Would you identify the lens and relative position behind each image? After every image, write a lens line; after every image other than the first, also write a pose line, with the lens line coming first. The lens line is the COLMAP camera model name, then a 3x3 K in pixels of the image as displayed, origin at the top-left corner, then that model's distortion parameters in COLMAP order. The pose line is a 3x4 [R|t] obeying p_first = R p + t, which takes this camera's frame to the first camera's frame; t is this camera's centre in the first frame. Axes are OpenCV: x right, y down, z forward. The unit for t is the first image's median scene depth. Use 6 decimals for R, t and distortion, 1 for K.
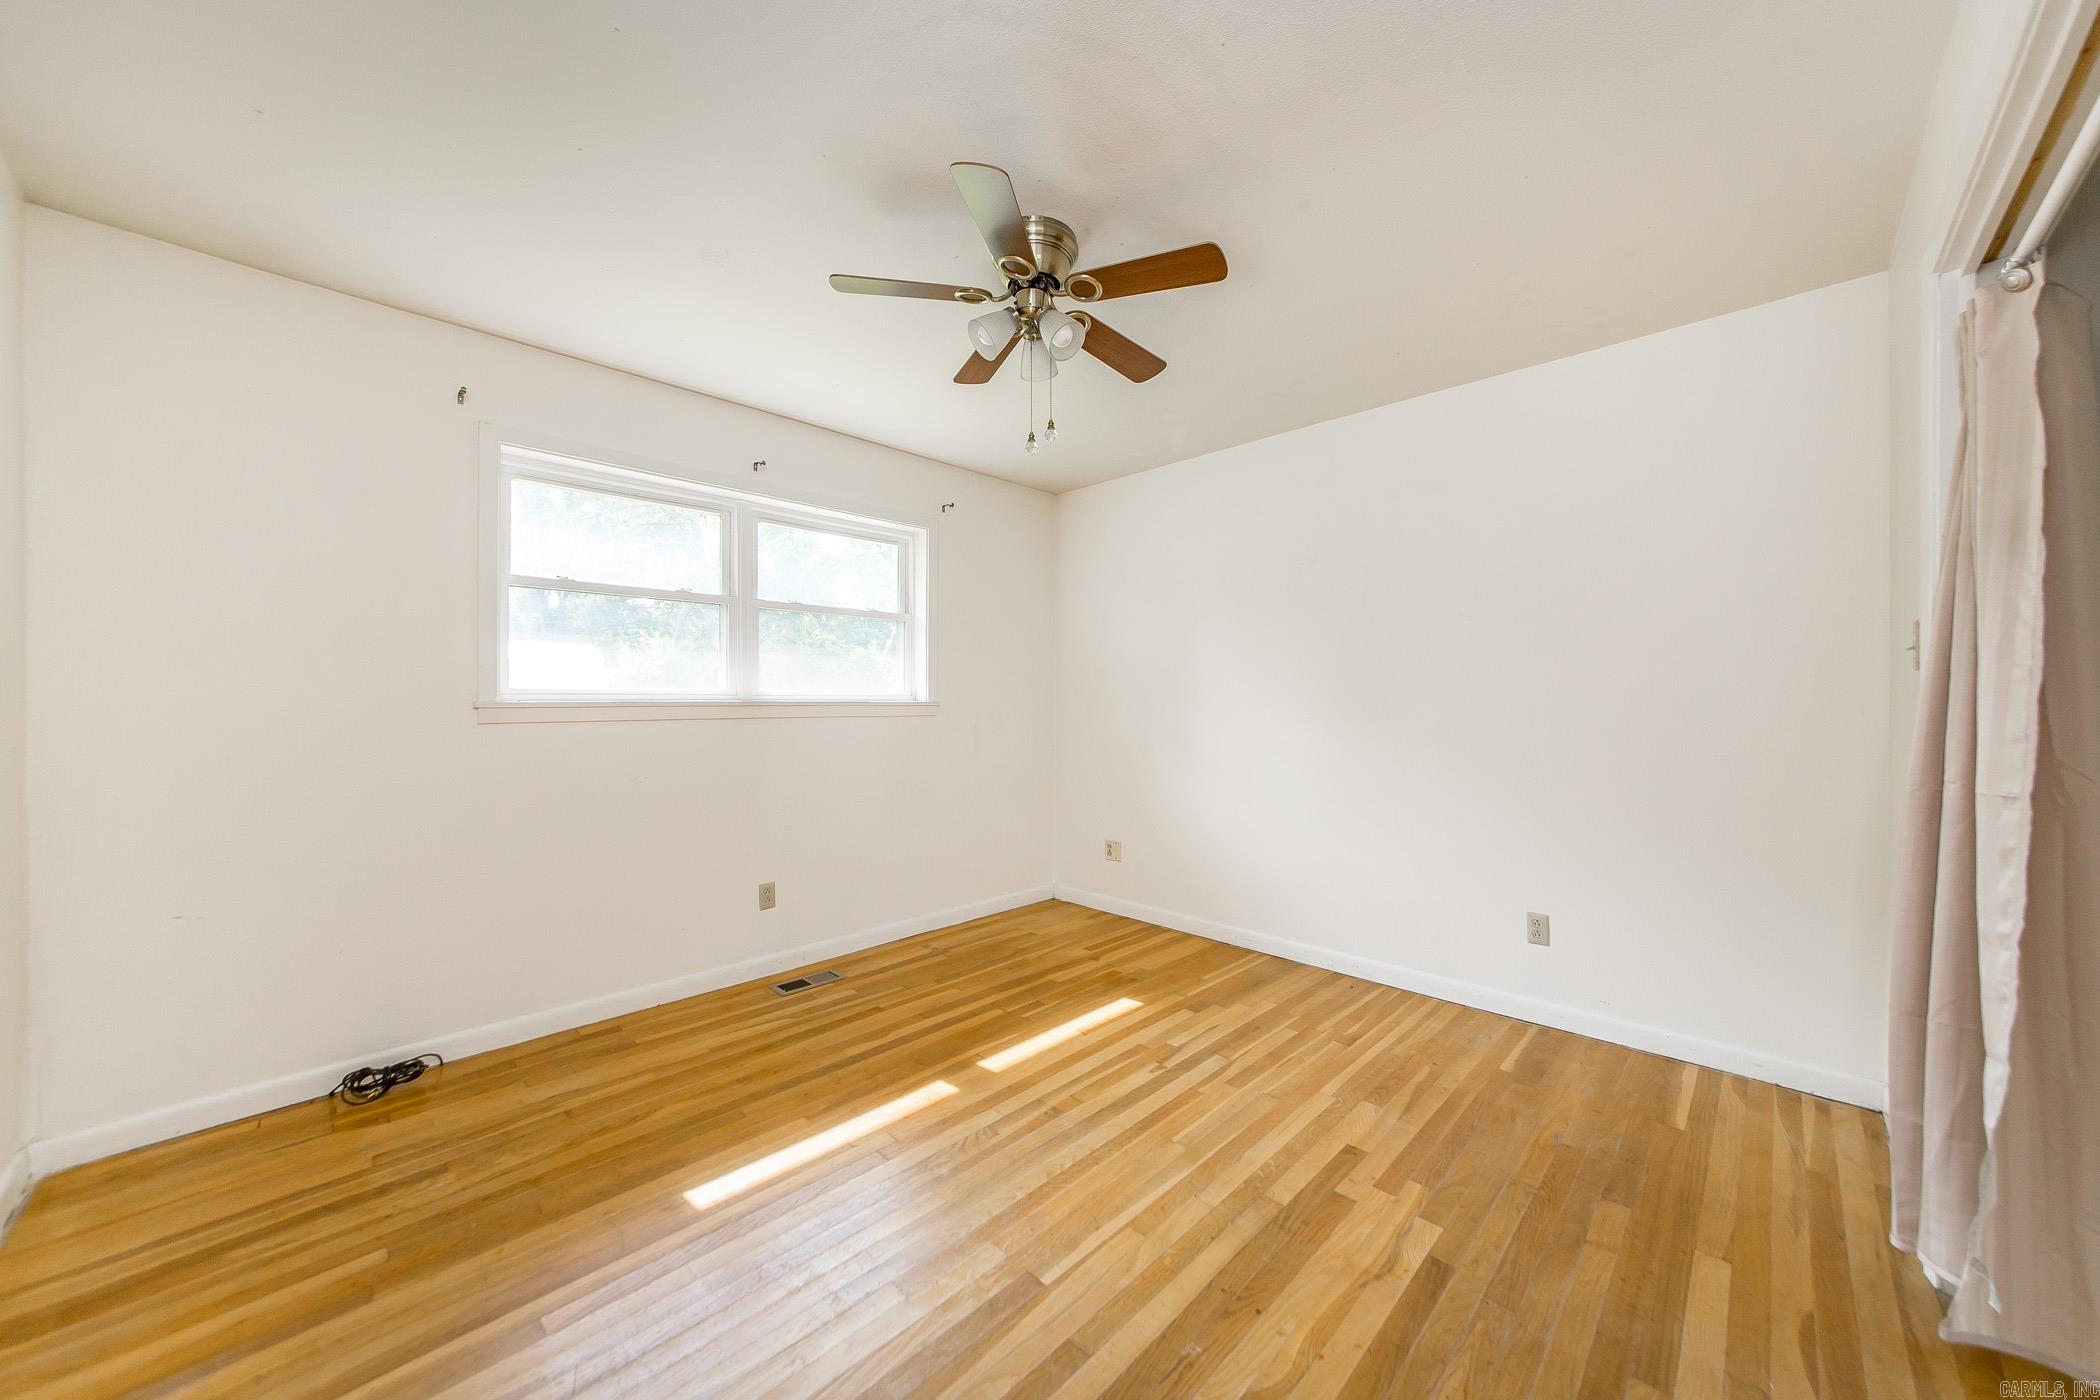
lens RADIAL K [[770.5, 0, 1050.0], [0, 770.5, 700.0], [0, 0, 1]] dist [-0.005684, -0.000030]
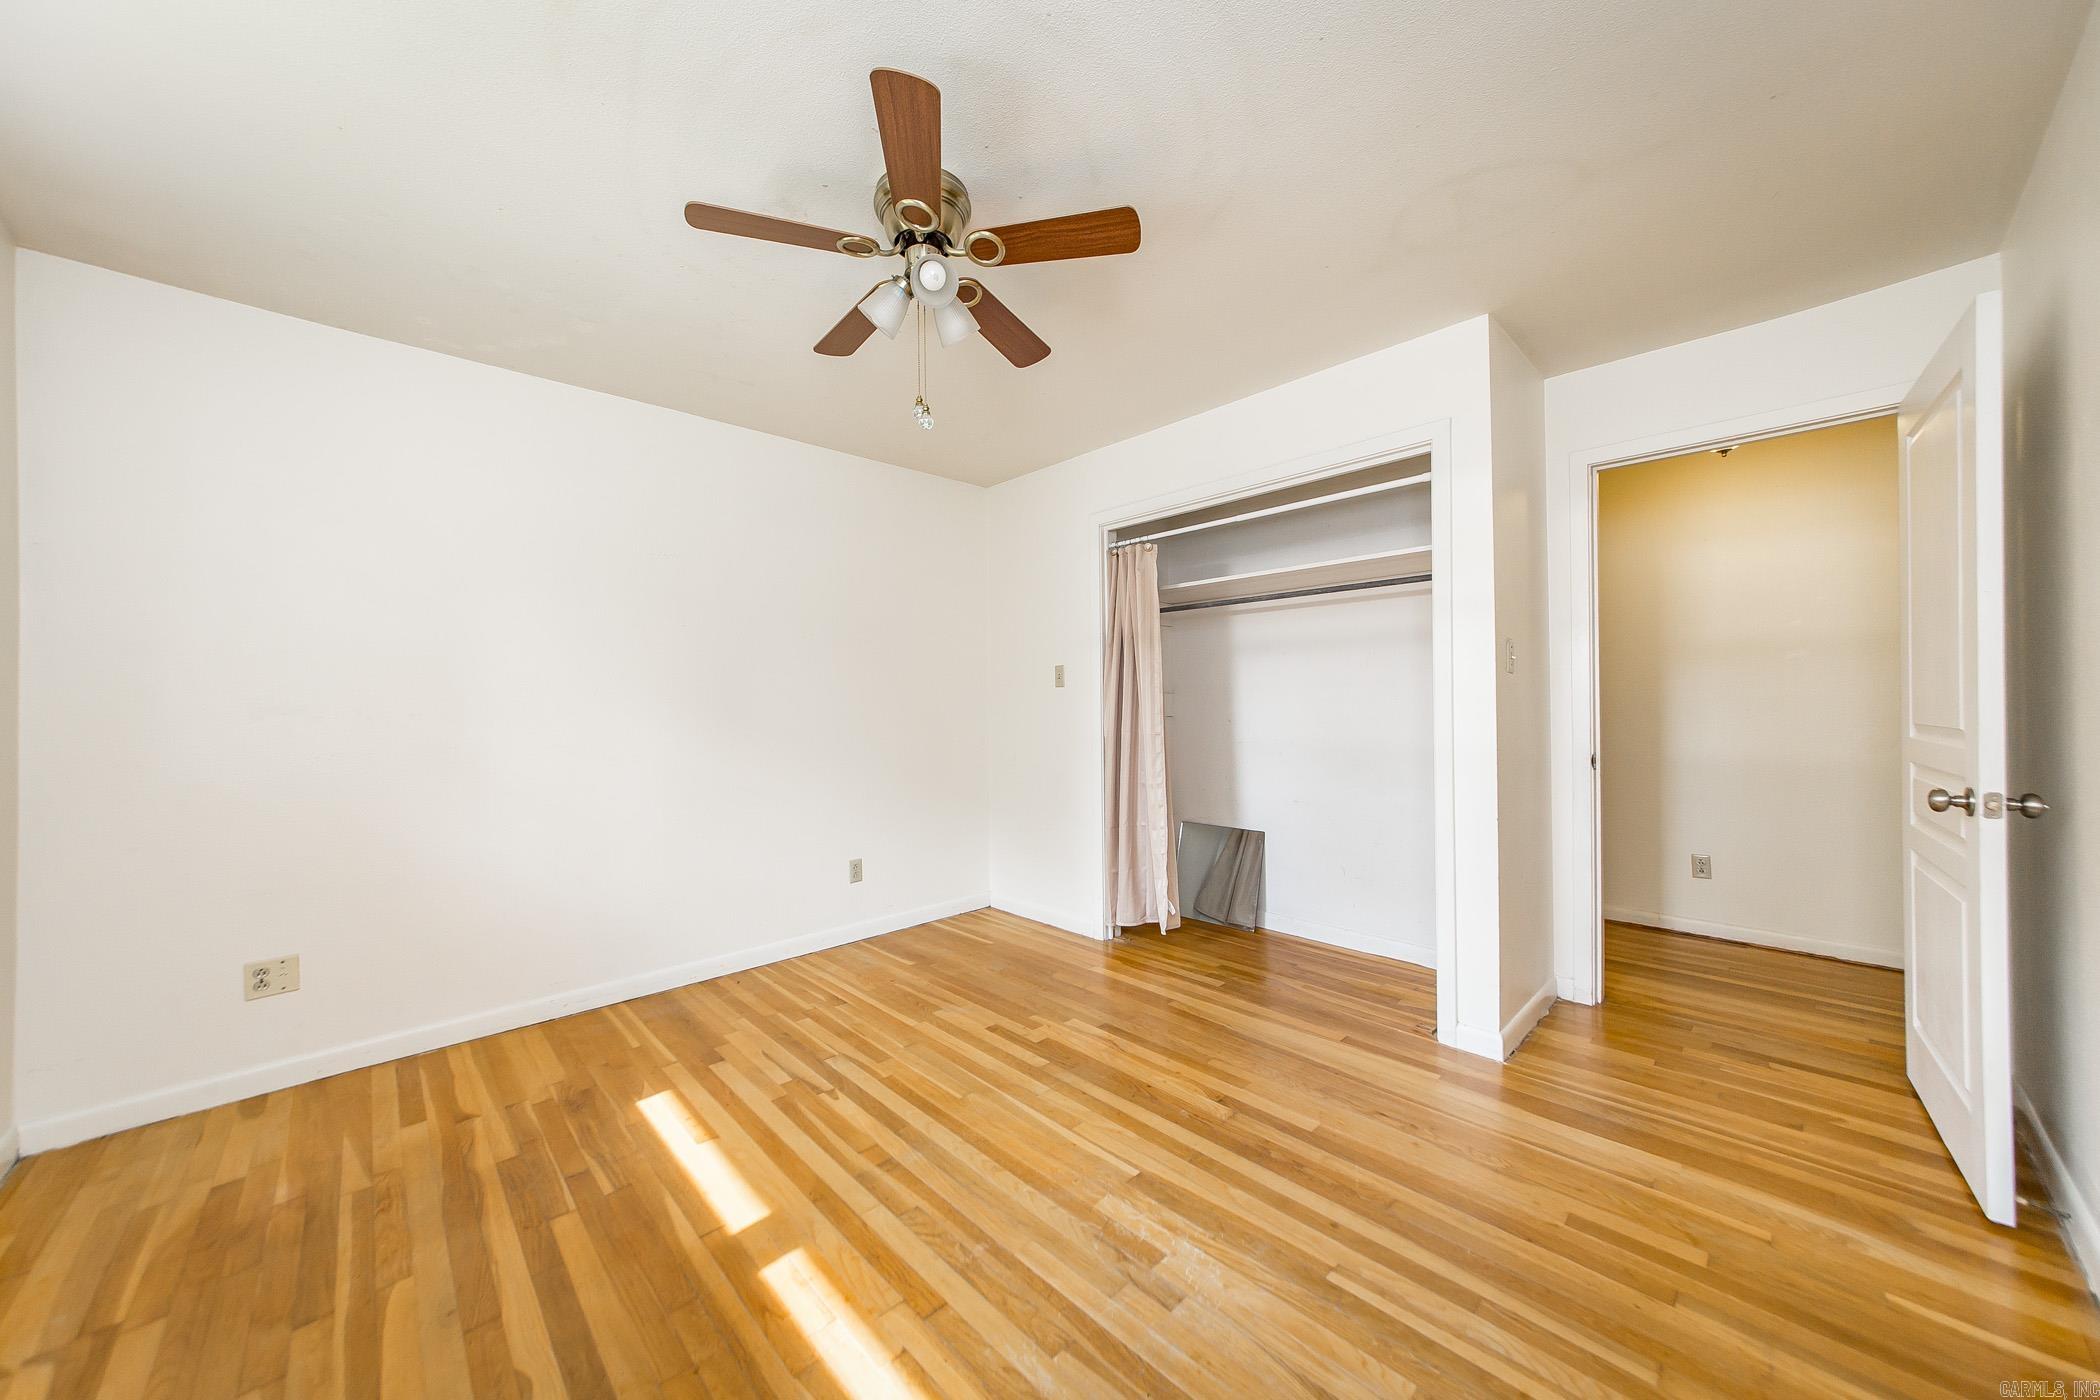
lens RADIAL K [[770.5, 0, 1050.0], [0, 770.5, 700.0], [0, 0, 1]] dist [-0.005684, -0.000030]
pose [[-0.001517, -0.003046, 0.999994, -0.713426], [0.015905, 0.999869, 0.003070, 0.001714], [-0.999872, 0.015909, -0.001468, 0.657315]]
